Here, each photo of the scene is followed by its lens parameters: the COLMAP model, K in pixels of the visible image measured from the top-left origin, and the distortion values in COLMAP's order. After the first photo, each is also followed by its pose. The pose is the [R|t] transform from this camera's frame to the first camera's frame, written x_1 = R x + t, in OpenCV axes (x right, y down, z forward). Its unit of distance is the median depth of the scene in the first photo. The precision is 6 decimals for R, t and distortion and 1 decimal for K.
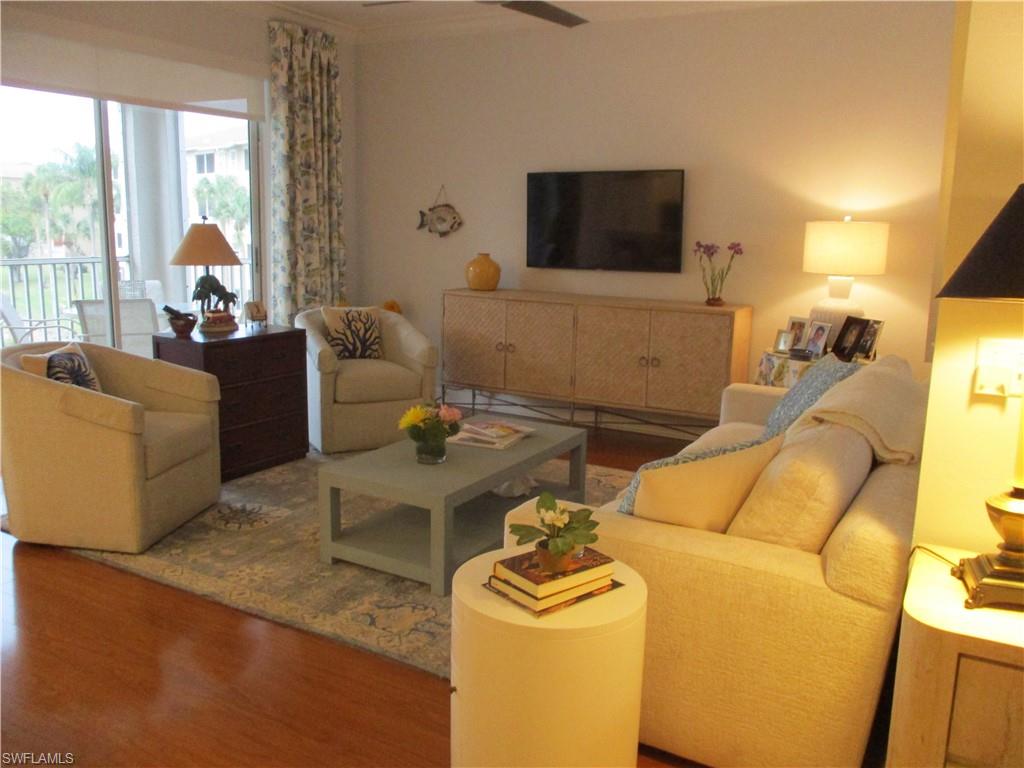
lens RADIAL K [[866.2, 0, 512.3], [0, 866.2, 383.0], [0, 0, 1]] dist [-0.002404, -0.006912]
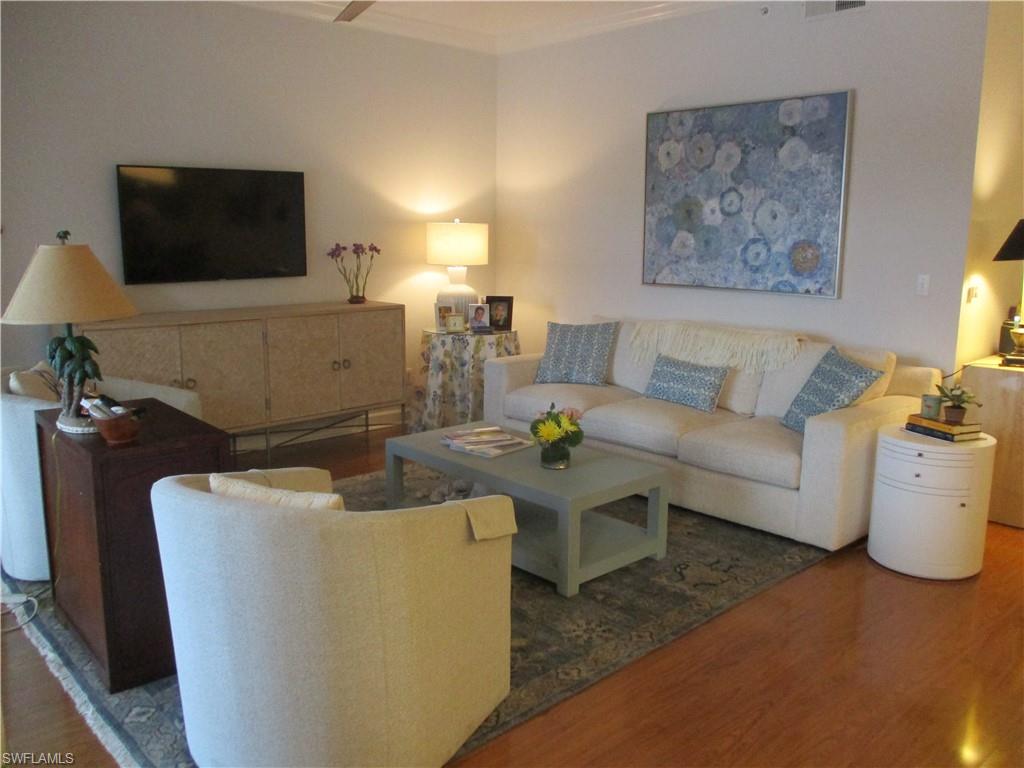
lens RADIAL K [[866.2, 0, 514.5], [0, 866.2, 384.1], [0, 0, 1]] dist [-0.002404, -0.006912]
pose [[0.285151, -0.190486, 0.939364, -0.730248], [0.174591, 0.973979, 0.144507, -0.112250], [-0.942447, 0.122798, 0.310988, 0.494429]]
